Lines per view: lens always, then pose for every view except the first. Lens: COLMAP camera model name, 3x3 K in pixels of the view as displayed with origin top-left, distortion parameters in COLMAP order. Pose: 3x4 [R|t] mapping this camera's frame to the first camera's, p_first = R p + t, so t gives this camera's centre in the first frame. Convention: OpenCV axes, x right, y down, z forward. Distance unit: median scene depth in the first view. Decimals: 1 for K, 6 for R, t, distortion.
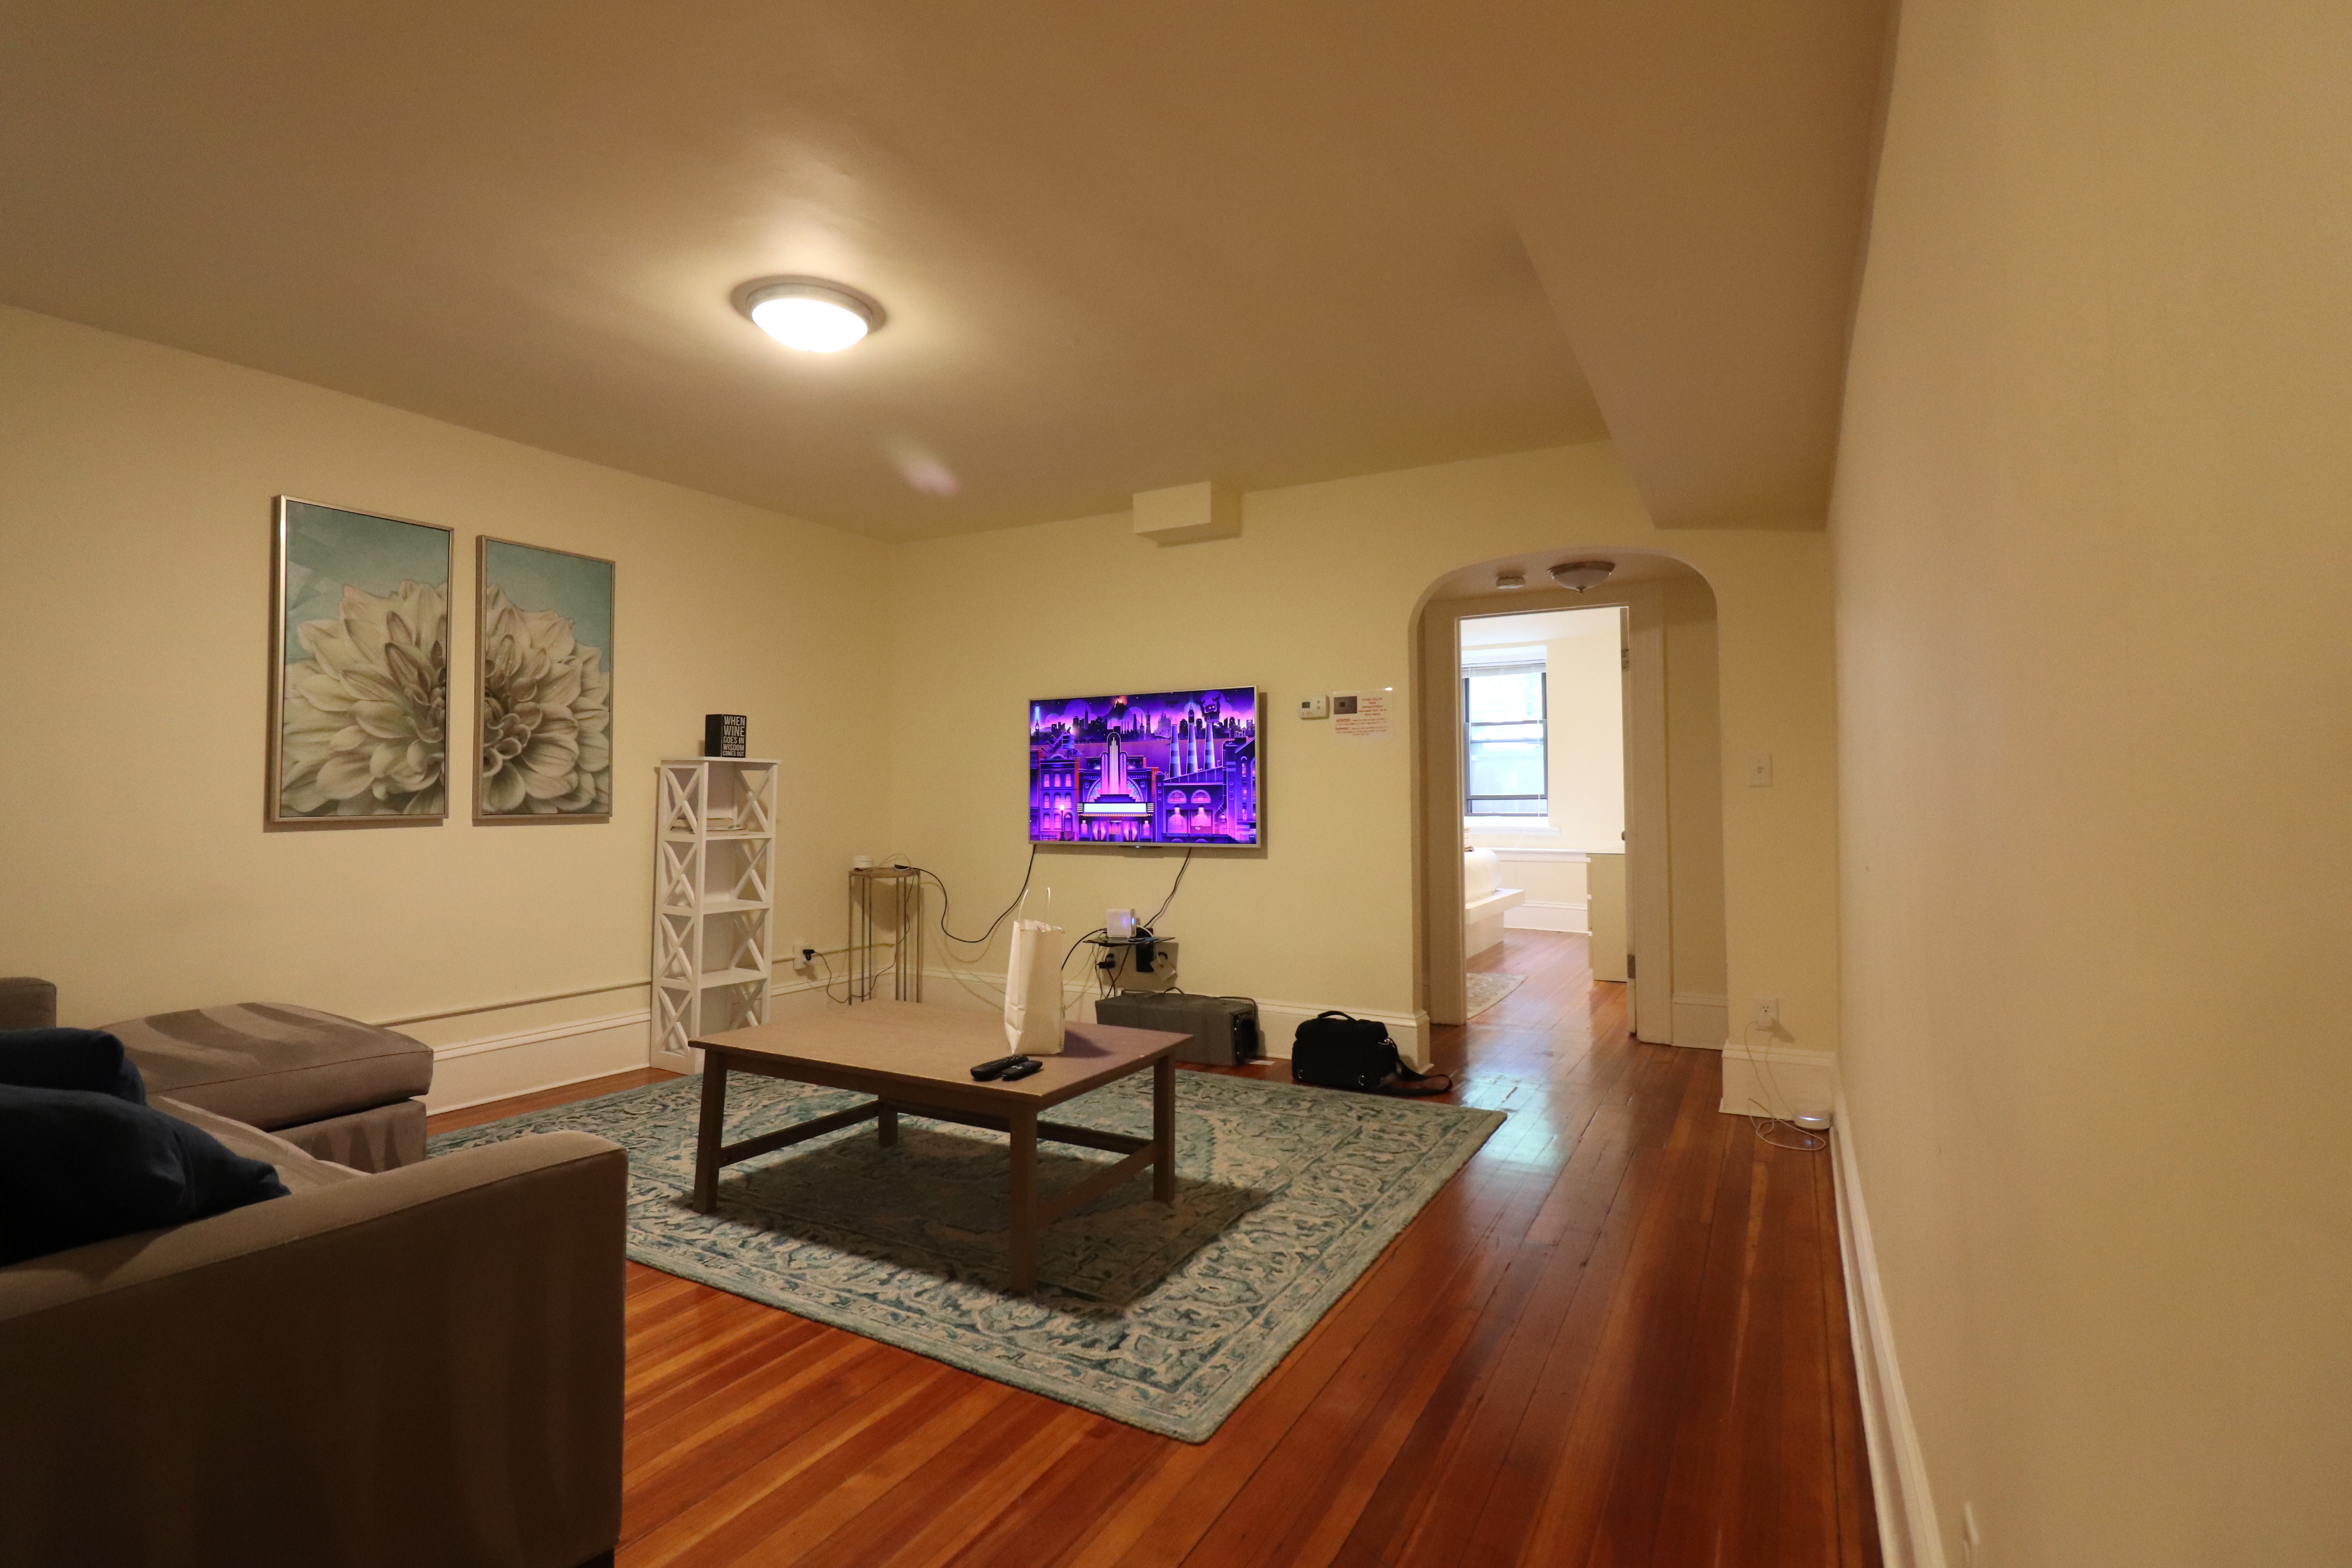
lens RADIAL K [[1136.9, 0, 1162.5], [0, 1136.9, 771.7], [0, 0, 1]] dist [-0.015383, -0.004400]
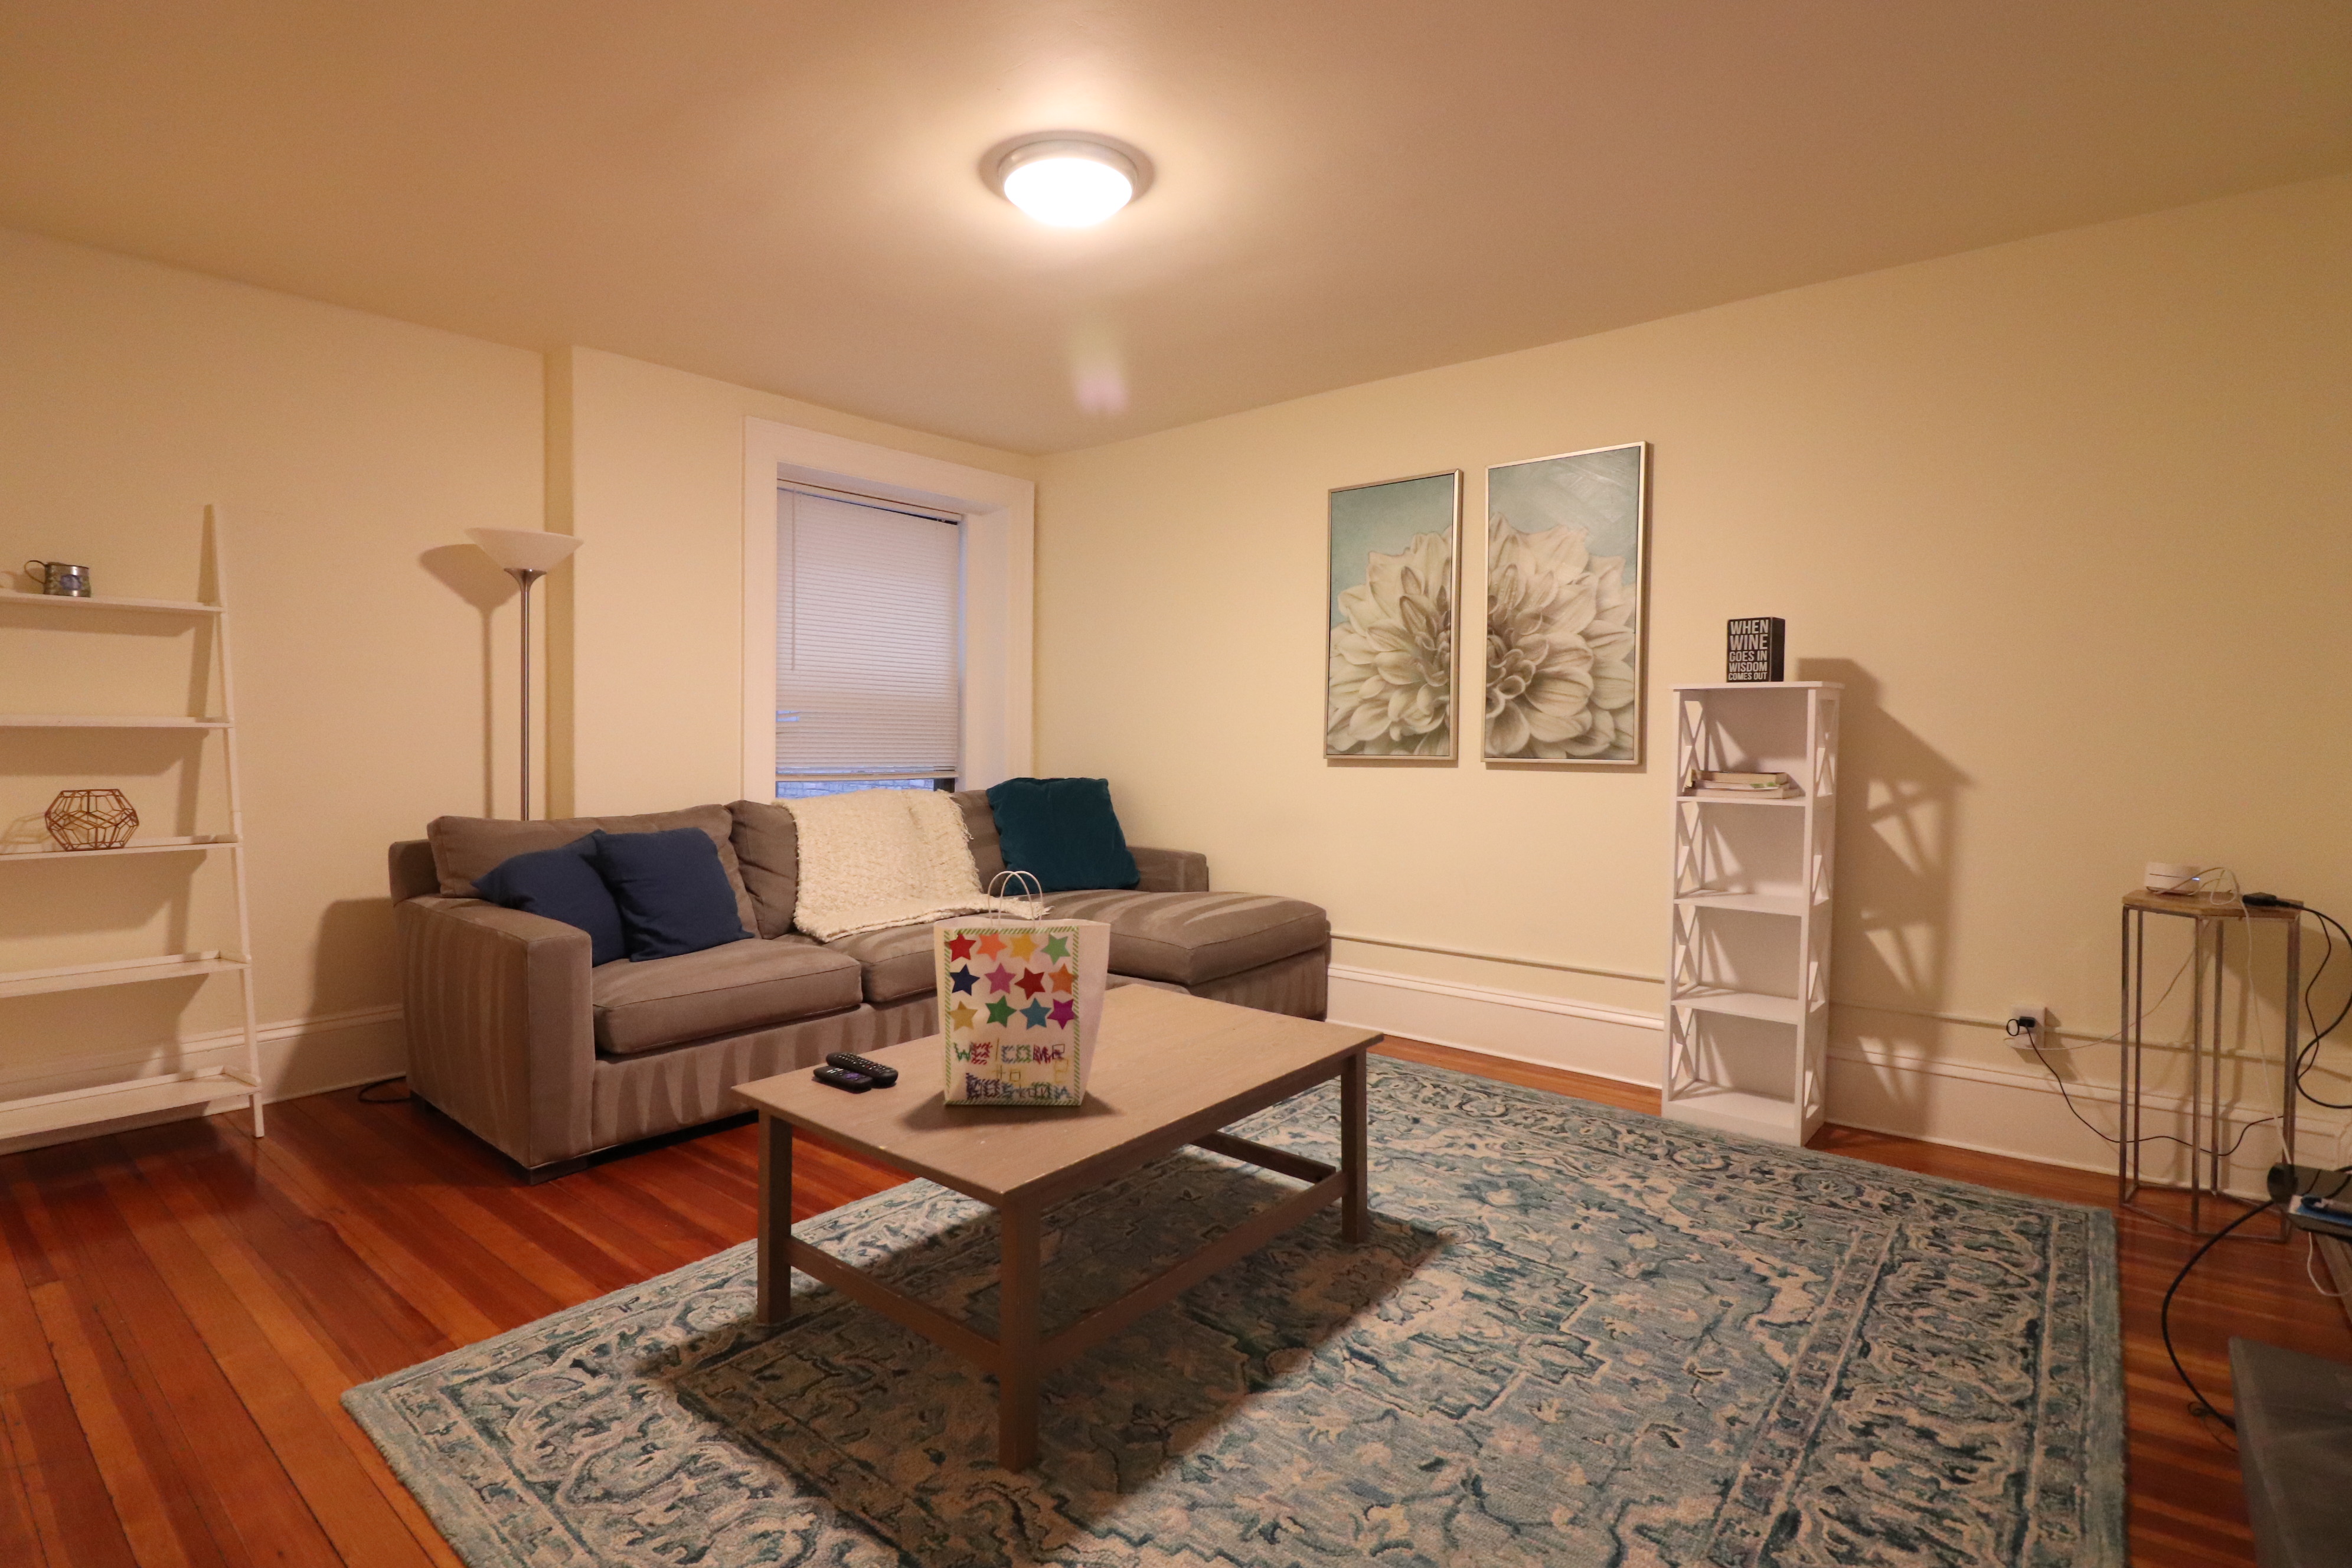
lens RADIAL K [[1136.9, 0, 1169.4], [0, 1136.9, 772.2], [0, 0, 1]] dist [-0.015383, -0.004400]
pose [[-0.185503, 0.027425, -0.982261, 0.433288], [0.015170, 0.999571, 0.025043, 0.023865], [0.982527, -0.010256, -0.185840, 0.982954]]
